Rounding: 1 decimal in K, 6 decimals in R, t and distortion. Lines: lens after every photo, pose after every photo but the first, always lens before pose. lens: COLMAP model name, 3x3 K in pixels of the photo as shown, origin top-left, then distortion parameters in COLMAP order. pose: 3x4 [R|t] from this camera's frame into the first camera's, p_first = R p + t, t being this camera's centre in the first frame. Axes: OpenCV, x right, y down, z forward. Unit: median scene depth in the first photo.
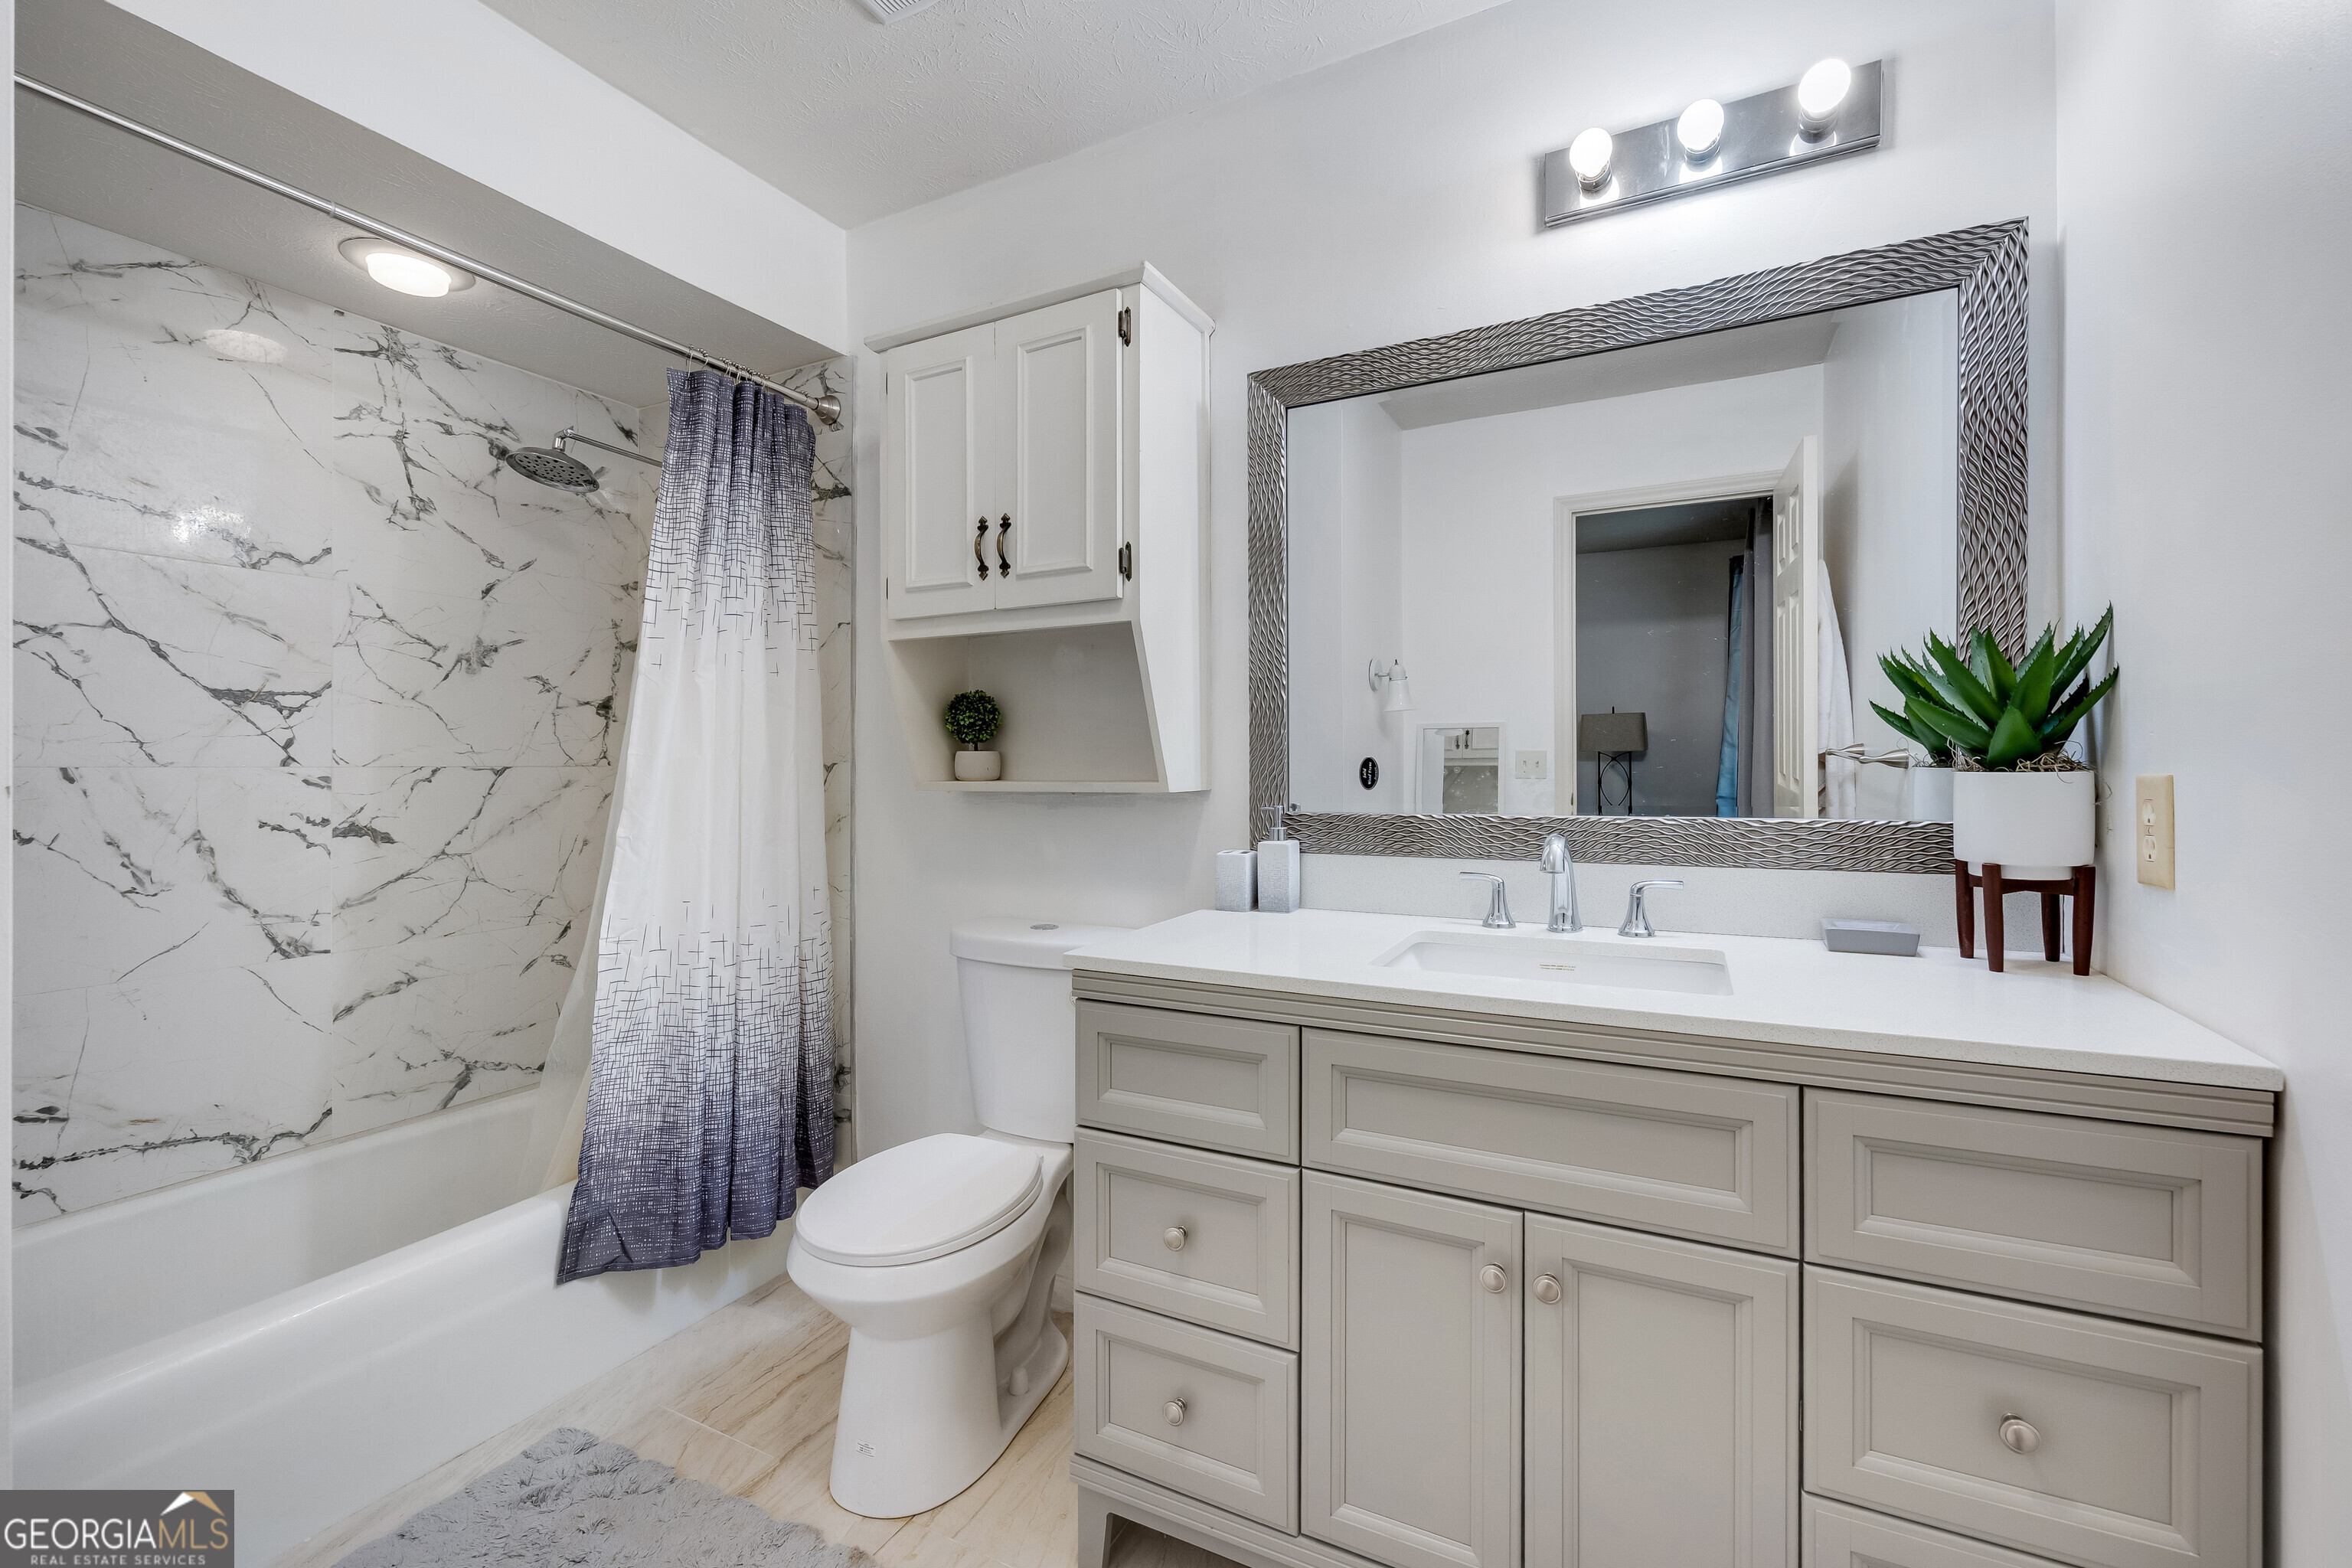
lens RADIAL K [[995.5, 0, 1182.9], [0, 995.5, 758.9], [0, 0, 1]] dist [-0.001759, -0.000054]
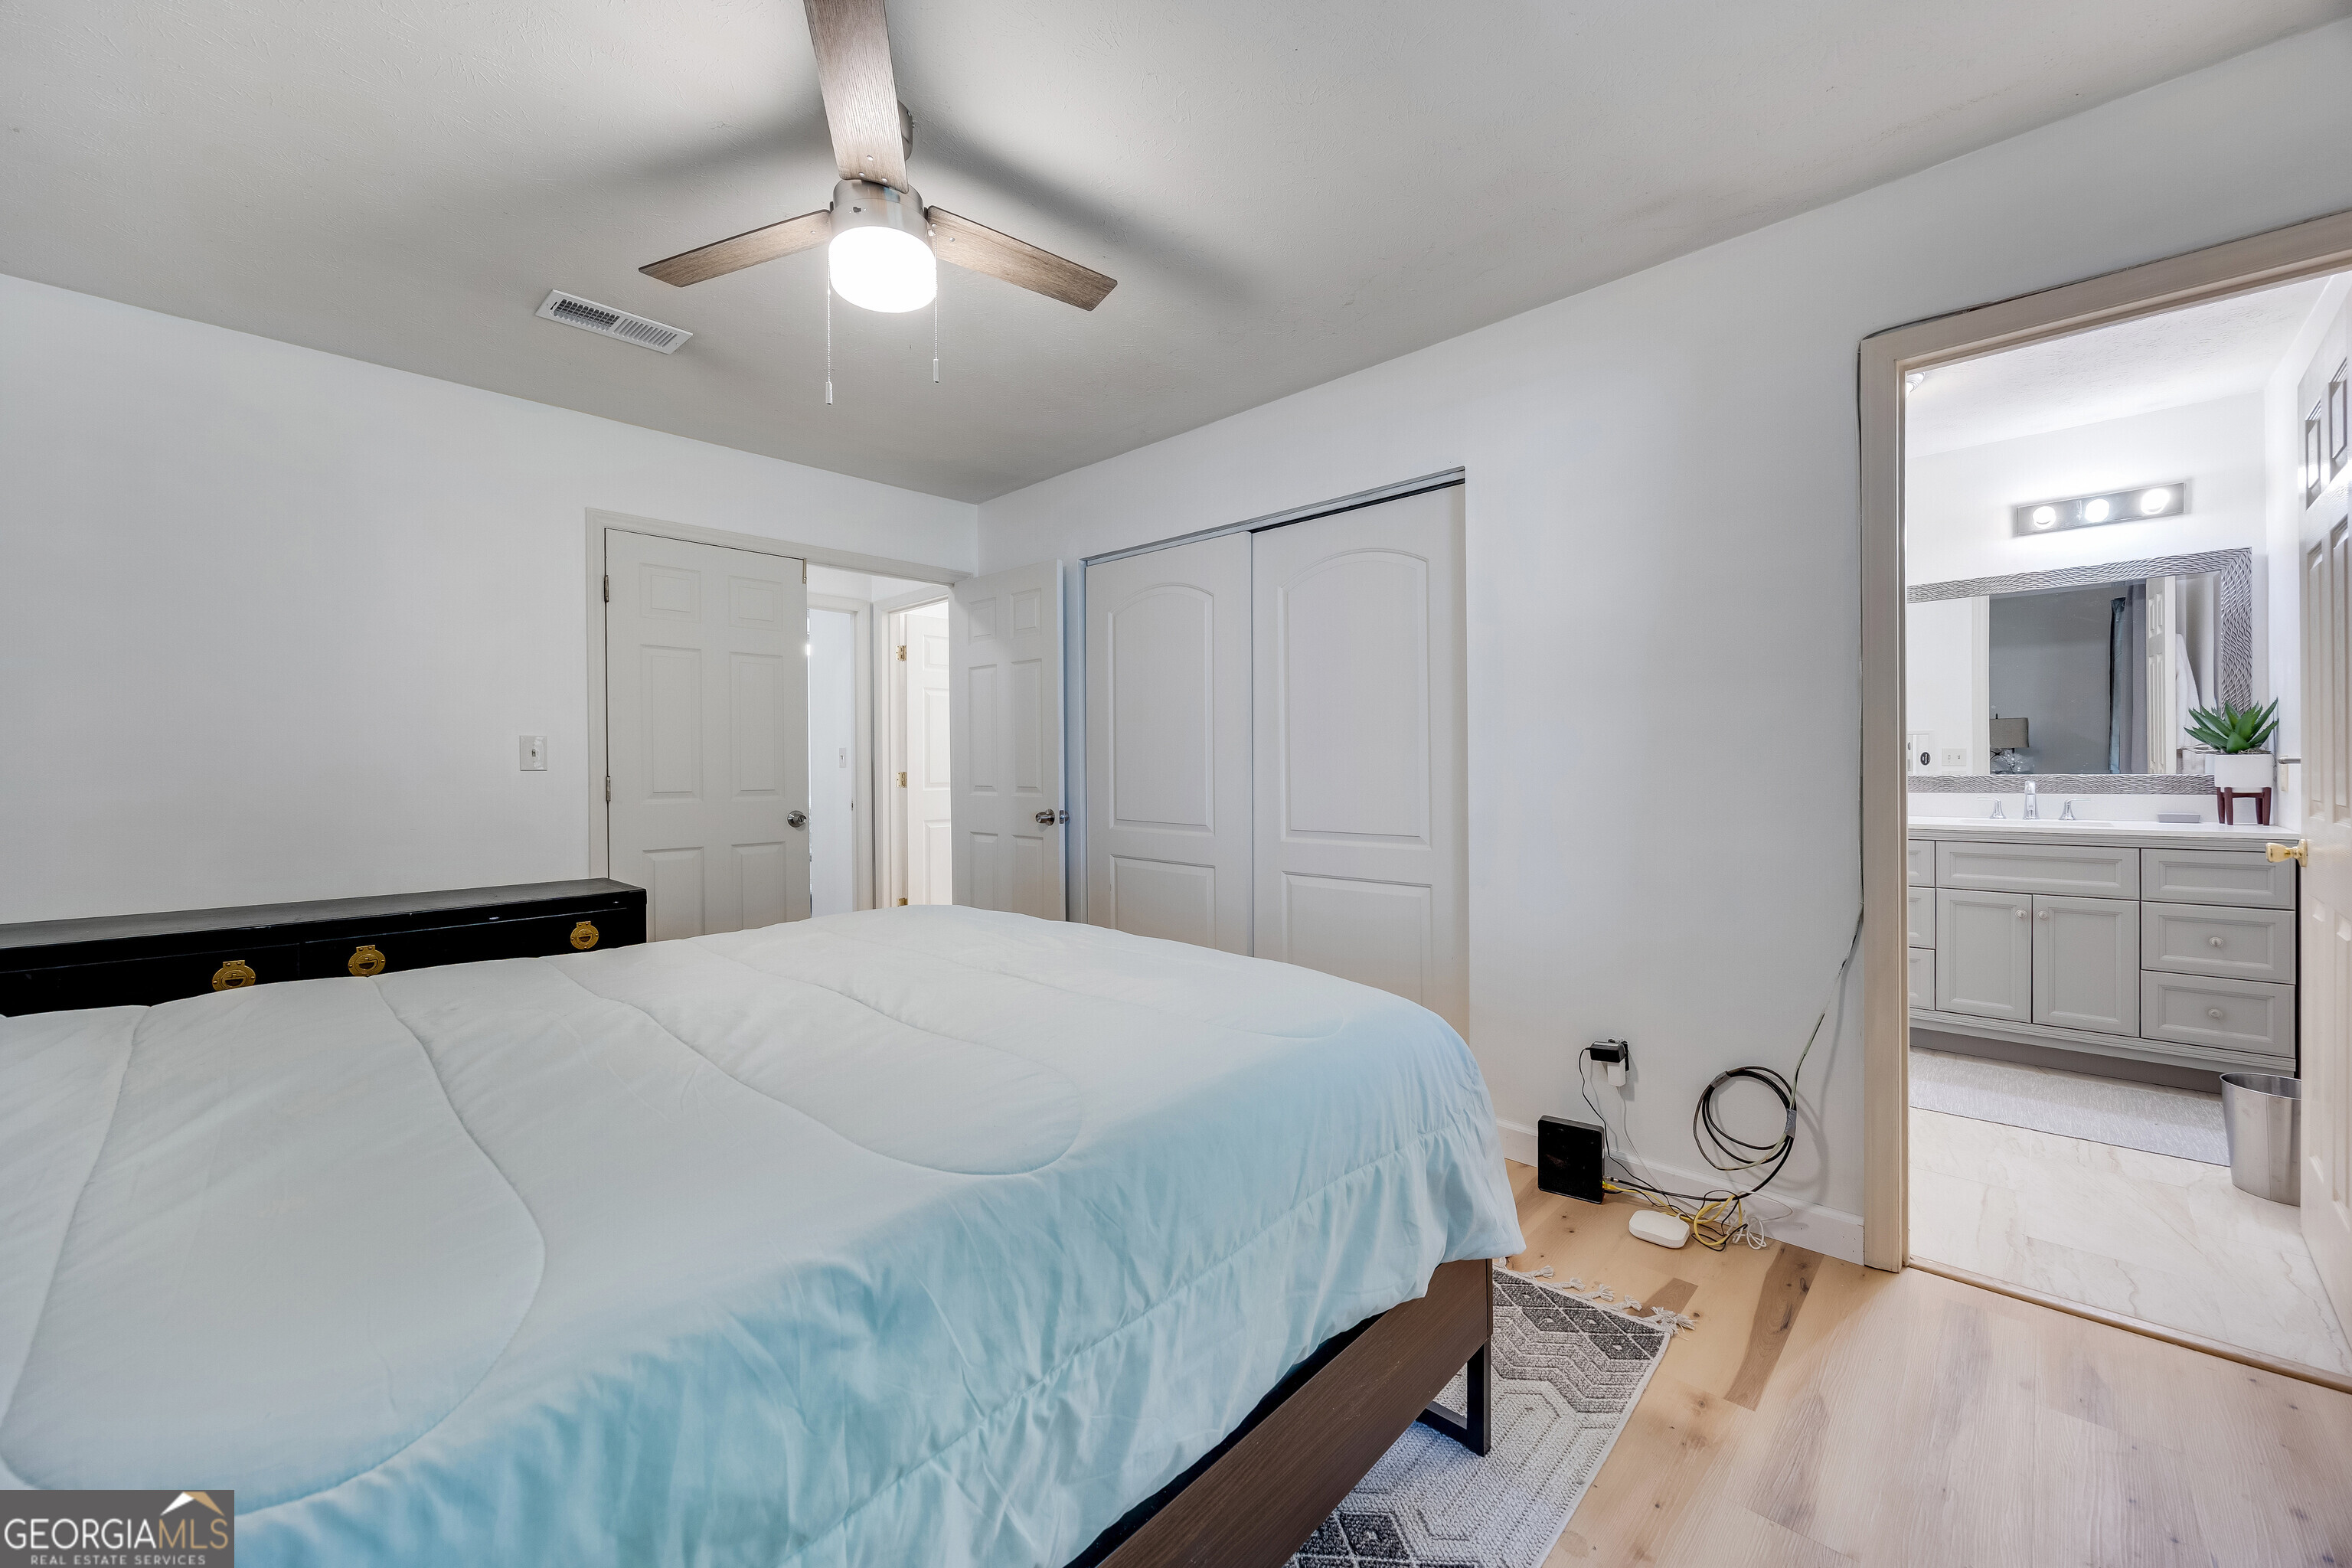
lens RADIAL K [[904.8, 0, 1179.1], [0, 904.8, 765.9], [0, 0, 1]] dist [-0.008543, 0.000417]
pose [[0.954693, -0.007176, -0.297507, -1.243198], [0.008869, 0.999951, 0.004342, 0.005479], [0.297461, -0.006784, 0.954710, -2.253420]]
